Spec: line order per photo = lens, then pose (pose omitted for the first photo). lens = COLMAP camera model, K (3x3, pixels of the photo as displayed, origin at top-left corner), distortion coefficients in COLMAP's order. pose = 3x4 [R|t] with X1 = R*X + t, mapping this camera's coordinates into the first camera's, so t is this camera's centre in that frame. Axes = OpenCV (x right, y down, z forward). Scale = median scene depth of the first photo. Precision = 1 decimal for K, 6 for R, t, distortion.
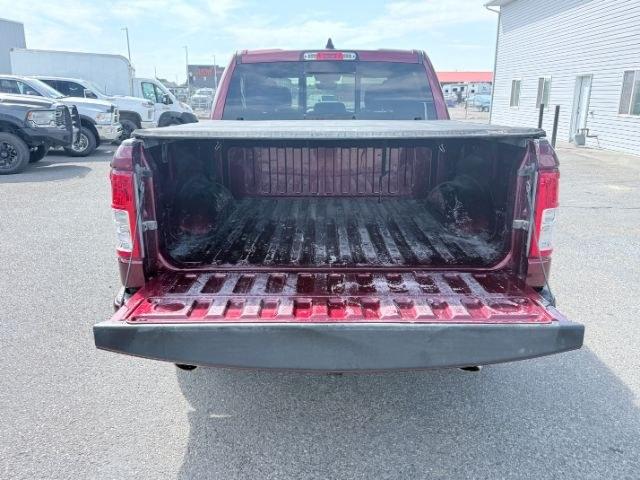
lens RADIAL K [[540.1, 0, 320.0], [0, 540.1, 240.0], [0, 0, 1]] dist [0.010210, -0.011356]
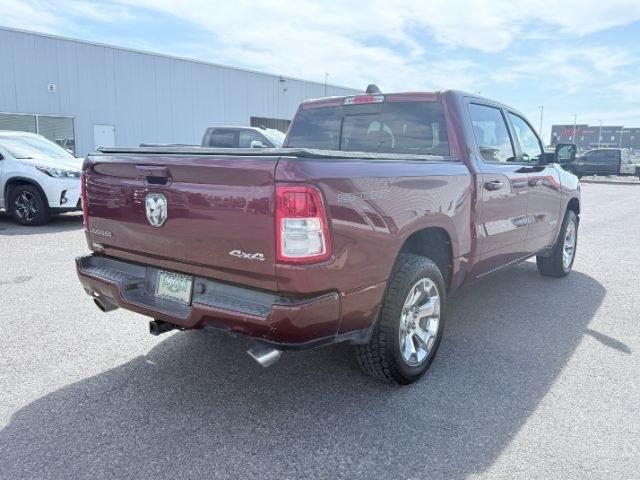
lens RADIAL K [[538.2, 0, 320.0], [0, 538.2, 240.0], [0, 0, 1]] dist [0.081357, -0.149413]
pose [[0.788991, 0.106059, -0.605182, 0.254752], [-0.171053, 0.983963, -0.050565, 0.006725], [0.590114, 0.143413, 0.794480, 0.038745]]
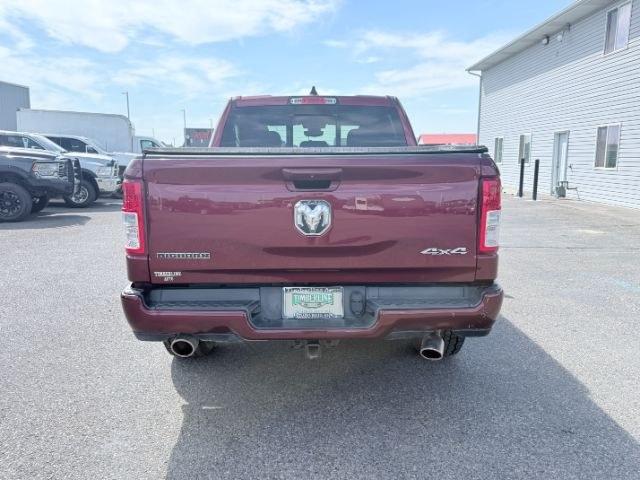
lens RADIAL K [[538.2, 0, 320.0], [0, 538.2, 240.0], [0, 0, 1]] dist [0.081357, -0.149413]
pose [[0.999939, -0.004441, 0.010078, 0.007427], [0.005544, 0.993662, -0.112268, 0.030701], [-0.009516, 0.112317, 0.993627, -0.038301]]
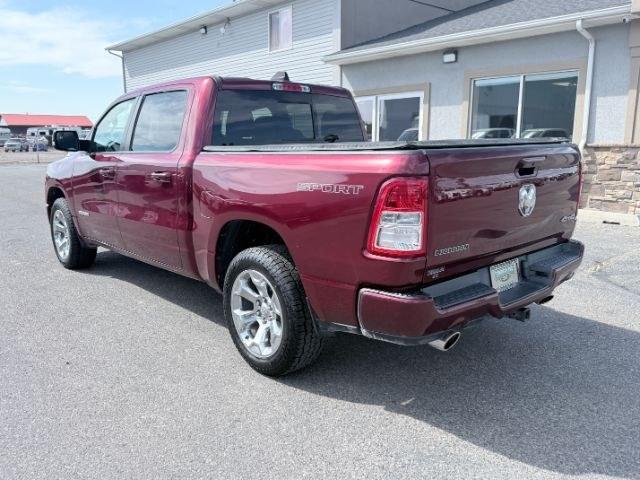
lens RADIAL K [[540.1, 0, 320.0], [0, 540.1, 240.0], [0, 0, 1]] dist [0.010210, -0.011356]
pose [[0.726861, -0.134257, 0.673535, -0.280779], [0.186696, 0.982401, -0.005653, -0.006981], [-0.660922, 0.129855, 0.739134, 0.073264]]
